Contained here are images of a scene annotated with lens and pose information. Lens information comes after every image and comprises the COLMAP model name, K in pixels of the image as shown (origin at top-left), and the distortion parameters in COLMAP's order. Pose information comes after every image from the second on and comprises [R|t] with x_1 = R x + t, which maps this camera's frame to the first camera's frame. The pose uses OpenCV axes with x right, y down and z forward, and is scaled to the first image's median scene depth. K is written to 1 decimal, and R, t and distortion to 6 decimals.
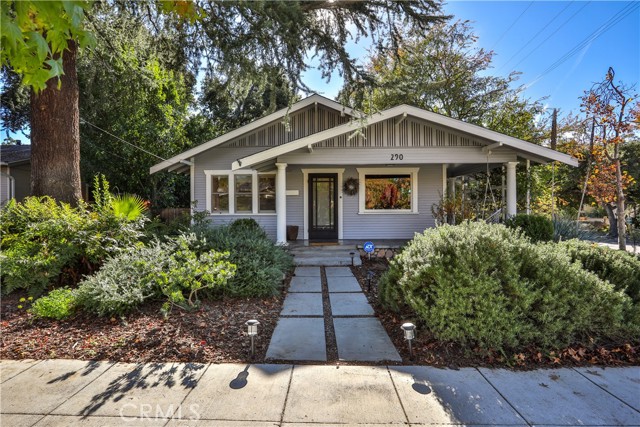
lens RADIAL K [[330.0, 0, 313.5], [0, 330.0, 214.5], [0, 0, 1]] dist [-0.056836, 0.018368]
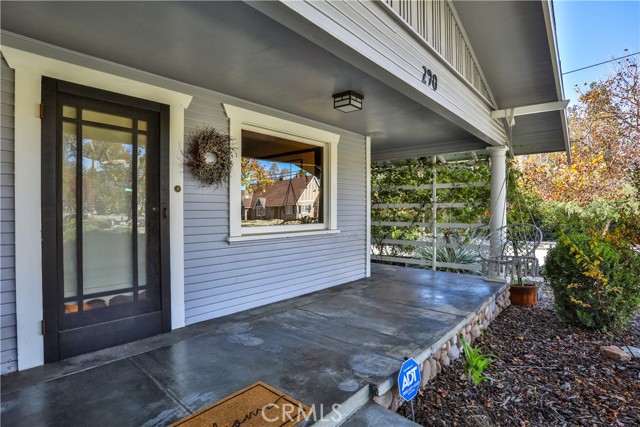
lens RADIAL K [[330.0, 0, 316.2], [0, 330.0, 212.5], [0, 0, 1]] dist [-0.056836, 0.018368]
pose [[0.629739, 0.003231, 0.776800, -0.084629], [0.007498, 0.999919, -0.010237, -0.032888], [-0.776770, 0.012270, 0.629664, 0.895340]]
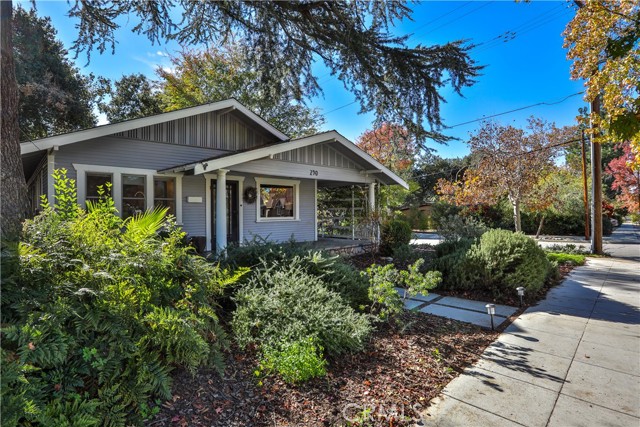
lens RADIAL K [[330.0, 0, 315.8], [0, 330.0, 211.0], [0, 0, 1]] dist [-0.056836, 0.018368]
pose [[0.679042, 0.001919, 0.734097, -0.610965], [0.010783, 0.999863, -0.012588, -0.025596], [-0.734020, 0.016463, 0.678928, 0.207728]]
